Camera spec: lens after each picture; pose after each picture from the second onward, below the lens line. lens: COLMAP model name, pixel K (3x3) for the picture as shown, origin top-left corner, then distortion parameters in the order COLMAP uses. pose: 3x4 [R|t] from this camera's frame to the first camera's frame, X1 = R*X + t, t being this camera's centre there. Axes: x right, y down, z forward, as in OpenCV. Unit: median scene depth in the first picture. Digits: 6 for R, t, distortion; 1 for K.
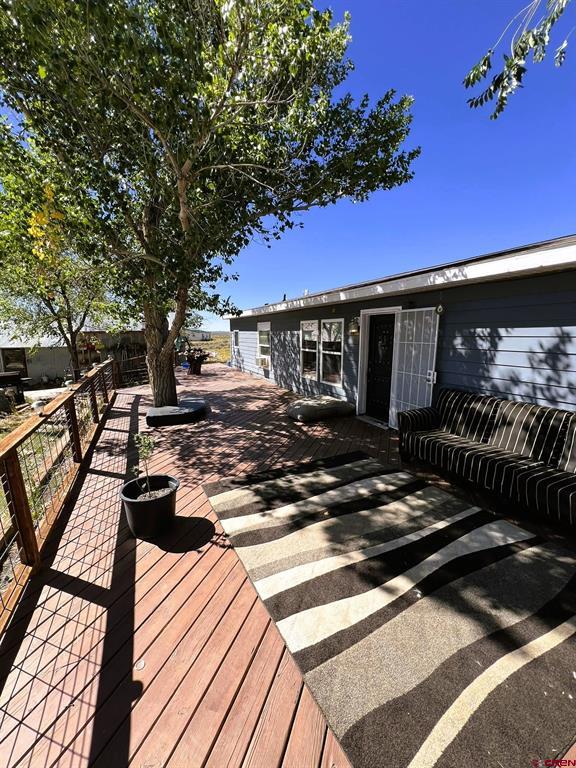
lens RADIAL K [[307.9, 0, 288.7], [0, 307.9, 385.9], [0, 0, 1]] dist [-0.002942, 0.000145]
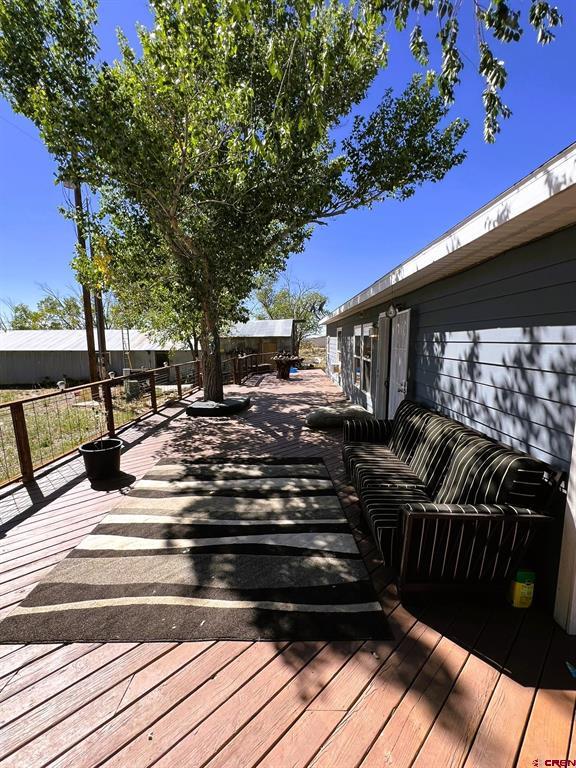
lens RADIAL K [[339.8, 0, 287.2], [0, 339.8, 382.2], [0, 0, 1]] dist [-0.000458, 0.000135]
pose [[0.888403, 0.054945, -0.455765, 0.742005], [-0.074829, 0.996866, -0.025683, 0.008883], [0.452925, 0.056922, 0.889729, -0.026100]]
